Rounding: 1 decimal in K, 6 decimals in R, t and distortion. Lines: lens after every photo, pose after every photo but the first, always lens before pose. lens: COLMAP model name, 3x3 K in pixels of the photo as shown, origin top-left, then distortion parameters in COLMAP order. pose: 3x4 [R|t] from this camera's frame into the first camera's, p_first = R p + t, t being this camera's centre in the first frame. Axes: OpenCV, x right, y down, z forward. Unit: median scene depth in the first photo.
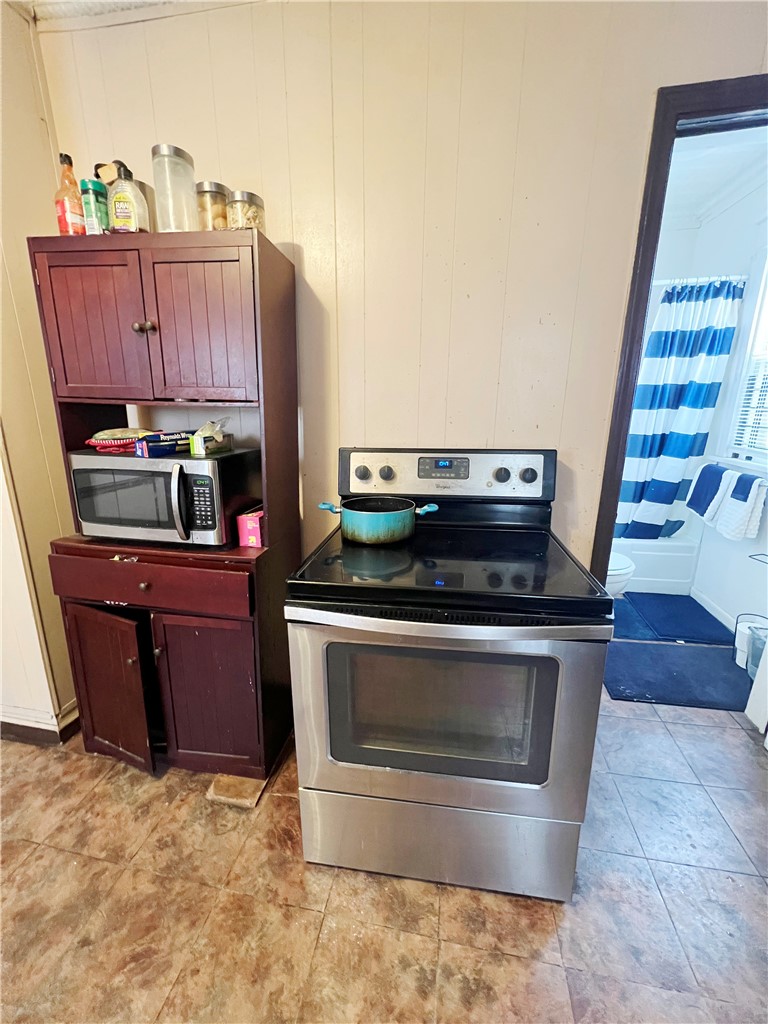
lens RADIAL K [[409.1, 0, 384.0], [0, 409.1, 512.0], [0, 0, 1]] dist [-0.001169, -0.000216]
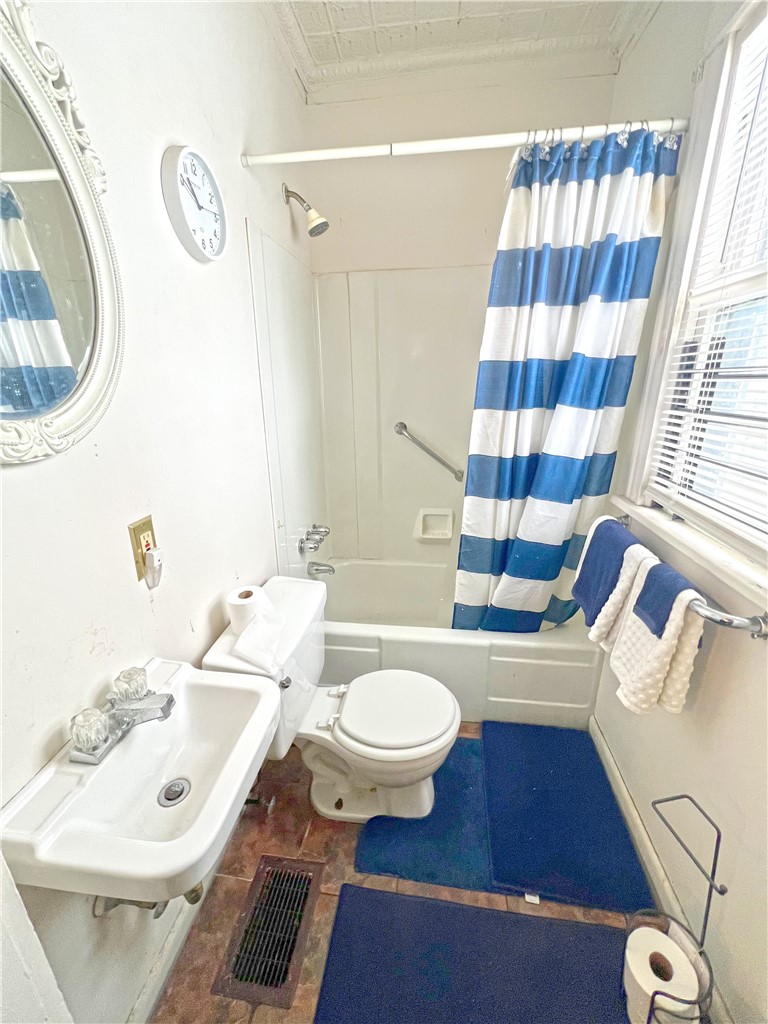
lens RADIAL K [[409.1, 0, 384.0], [0, 409.1, 512.0], [0, 0, 1]] dist [-0.001169, -0.000216]
pose [[0.999135, -0.021018, 0.035885, 0.503977], [0.018981, 0.998240, 0.056187, -0.162866], [-0.037003, -0.055457, 0.997775, 0.508352]]
